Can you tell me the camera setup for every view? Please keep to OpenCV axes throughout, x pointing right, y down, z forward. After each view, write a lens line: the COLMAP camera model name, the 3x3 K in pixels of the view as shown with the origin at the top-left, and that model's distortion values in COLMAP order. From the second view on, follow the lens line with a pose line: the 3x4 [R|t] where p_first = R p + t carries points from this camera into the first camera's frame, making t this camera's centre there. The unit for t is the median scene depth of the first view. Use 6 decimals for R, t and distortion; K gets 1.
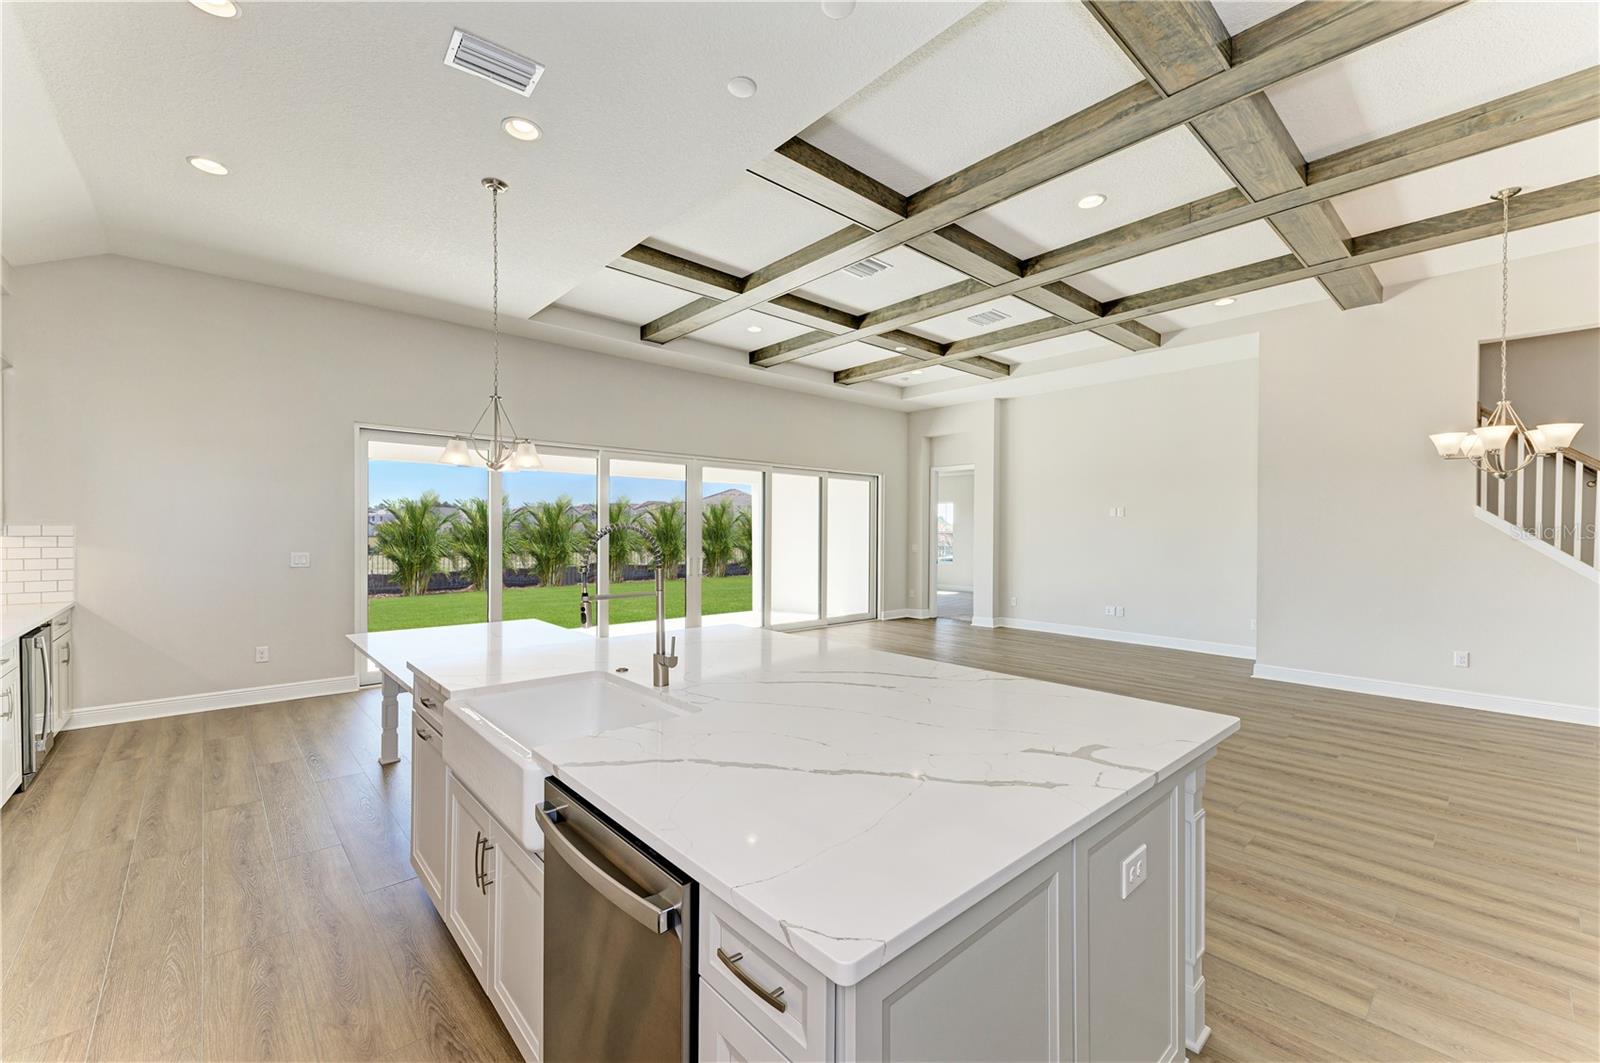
lens RADIAL K [[640.7, 0, 800.0], [0, 640.7, 531.5], [0, 0, 1]] dist [0.027616, -0.011195]
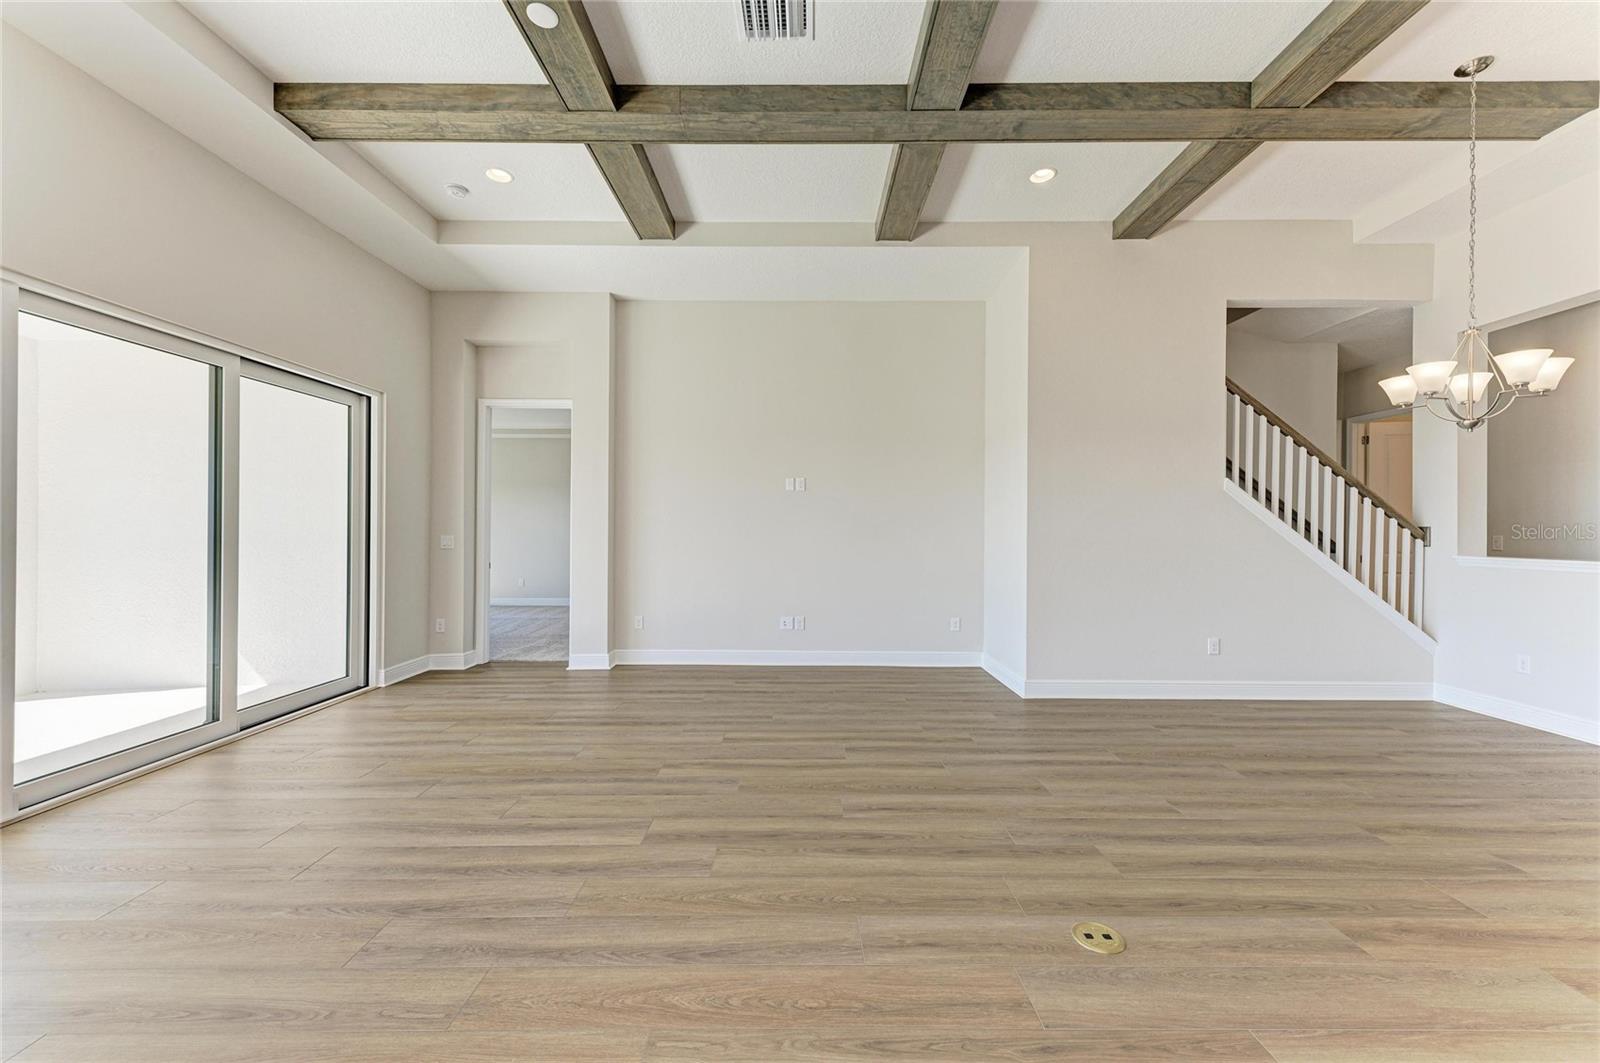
lens RADIAL K [[617.7, 0, 803.6], [0, 617.7, 526.8], [0, 0, 1]] dist [0.007182, -0.000354]
pose [[0.673204, 0.000614, 0.739456, -0.008859], [0.000325, 0.999999, -0.001127, 0.017125], [-0.739457, 0.000999, 0.673203, 0.505285]]
